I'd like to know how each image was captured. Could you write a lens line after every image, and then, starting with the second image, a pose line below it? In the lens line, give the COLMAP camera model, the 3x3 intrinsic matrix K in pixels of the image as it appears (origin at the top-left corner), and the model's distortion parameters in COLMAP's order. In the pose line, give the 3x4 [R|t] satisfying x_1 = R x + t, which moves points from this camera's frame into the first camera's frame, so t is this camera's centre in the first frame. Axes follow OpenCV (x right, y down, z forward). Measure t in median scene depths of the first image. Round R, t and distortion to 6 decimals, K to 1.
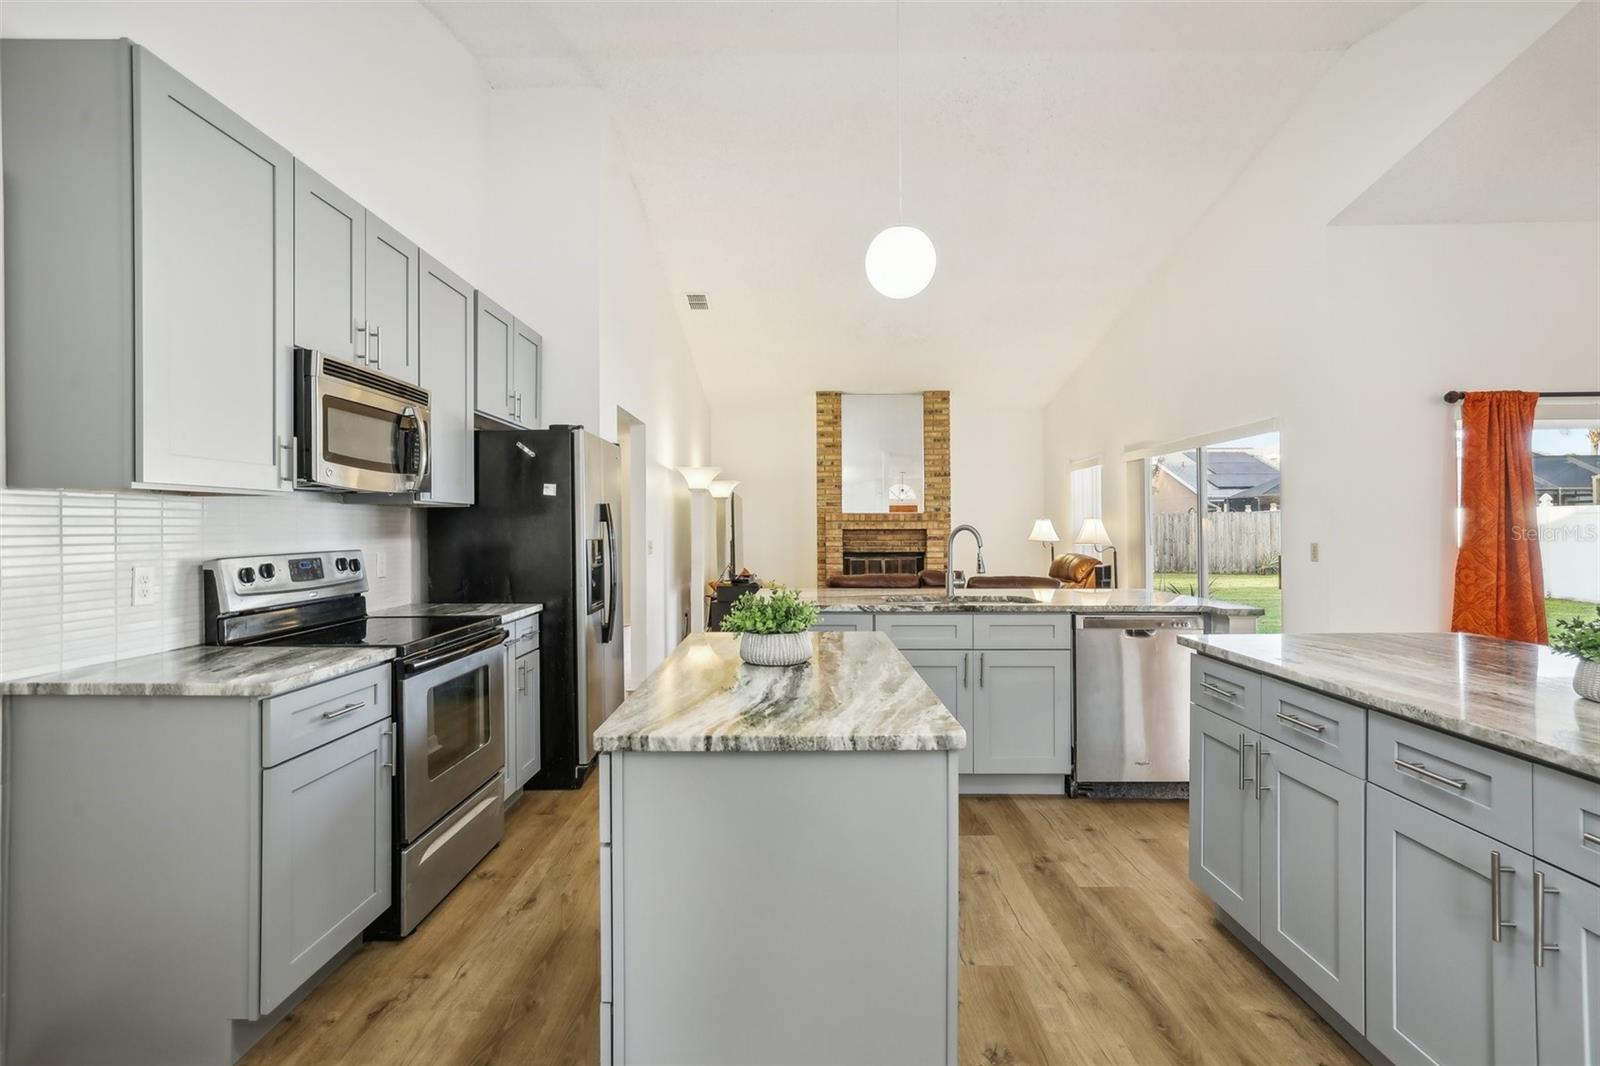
lens RADIAL K [[751.9, 0, 792.8], [0, 751.9, 523.9], [0, 0, 1]] dist [-0.038356, 0.000136]
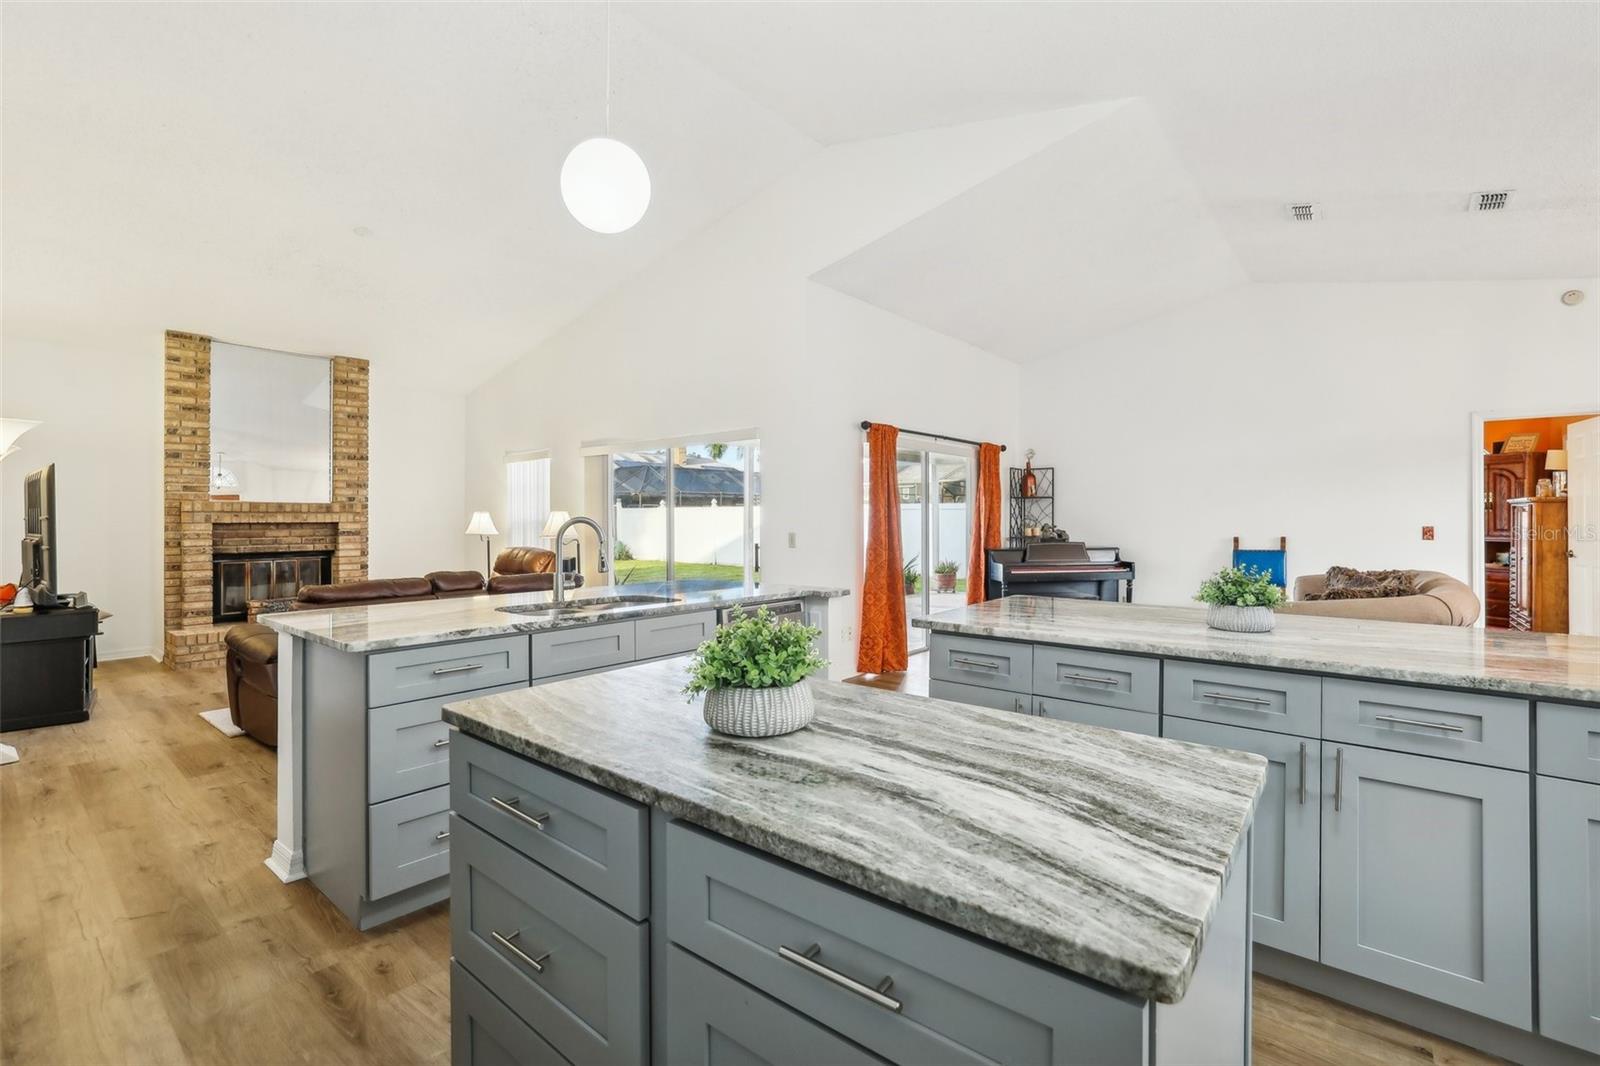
lens RADIAL K [[708.3, 0, 795.8], [0, 708.3, 512.2], [0, 0, 1]] dist [-0.045601, 0.018787]
pose [[0.627621, 0.007694, 0.778481, -0.102748], [-0.002644, 0.999966, -0.007752, 0.000366], [-0.778515, 0.002807, 0.627620, 0.123791]]
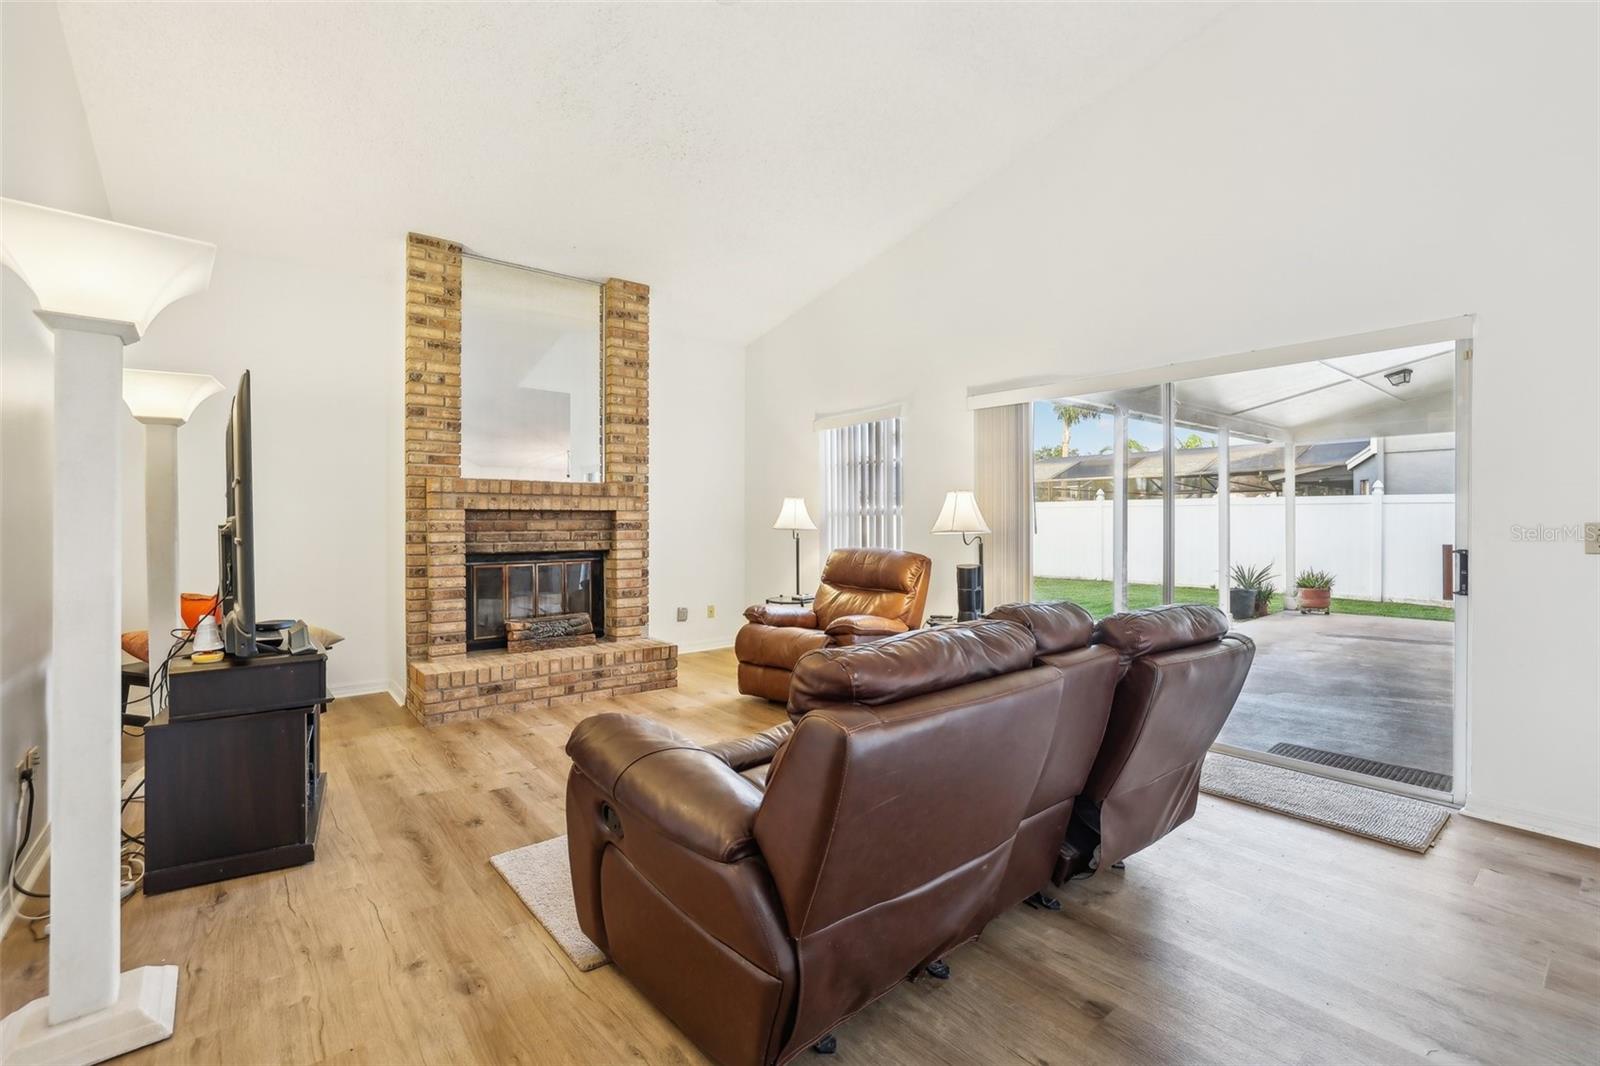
lens RADIAL K [[709.0, 0, 797.4], [0, 709.0, 521.7], [0, 0, 1]] dist [-0.046716, 0.019327]
pose [[0.769282, 0.002250, 0.638905, -0.065341], [-0.005162, 0.999983, 0.002693, 0.013216], [-0.638889, -0.005370, 0.769281, 0.480409]]
